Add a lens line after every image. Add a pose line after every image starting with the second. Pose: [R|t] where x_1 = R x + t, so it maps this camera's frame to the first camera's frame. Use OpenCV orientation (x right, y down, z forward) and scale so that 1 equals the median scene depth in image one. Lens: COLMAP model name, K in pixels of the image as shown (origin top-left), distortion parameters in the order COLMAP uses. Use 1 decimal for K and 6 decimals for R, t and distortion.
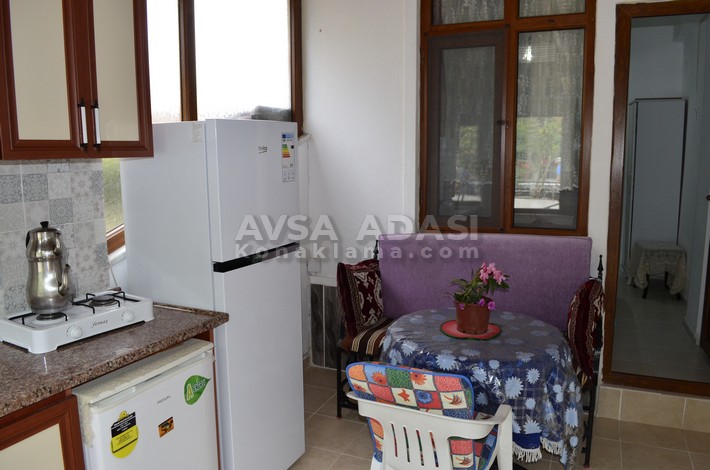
lens RADIAL K [[554.1, 0, 355.3], [0, 554.1, 234.7], [0, 0, 1]] dist [-0.091757, 0.019114]
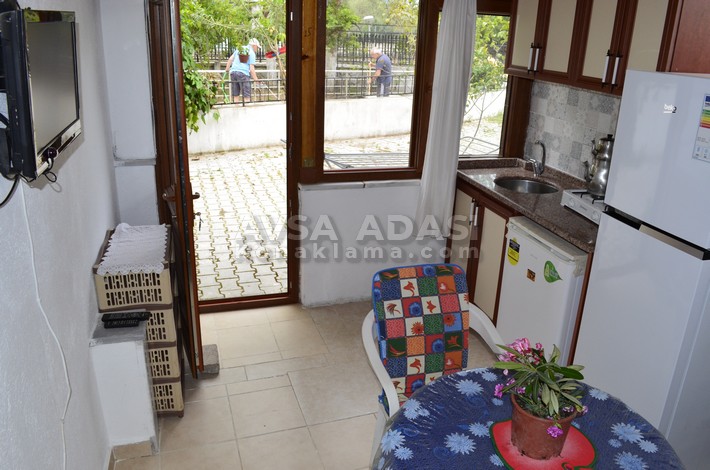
lens RADIAL K [[554.1, 0, 355.2], [0, 554.1, 234.1], [0, 0, 1]] dist [-0.091757, 0.019114]
pose [[-0.741976, 0.213673, -0.635465, 0.927239], [-0.136777, 0.879671, 0.455489, -0.358285], [0.656326, 0.424879, -0.623469, 1.553925]]
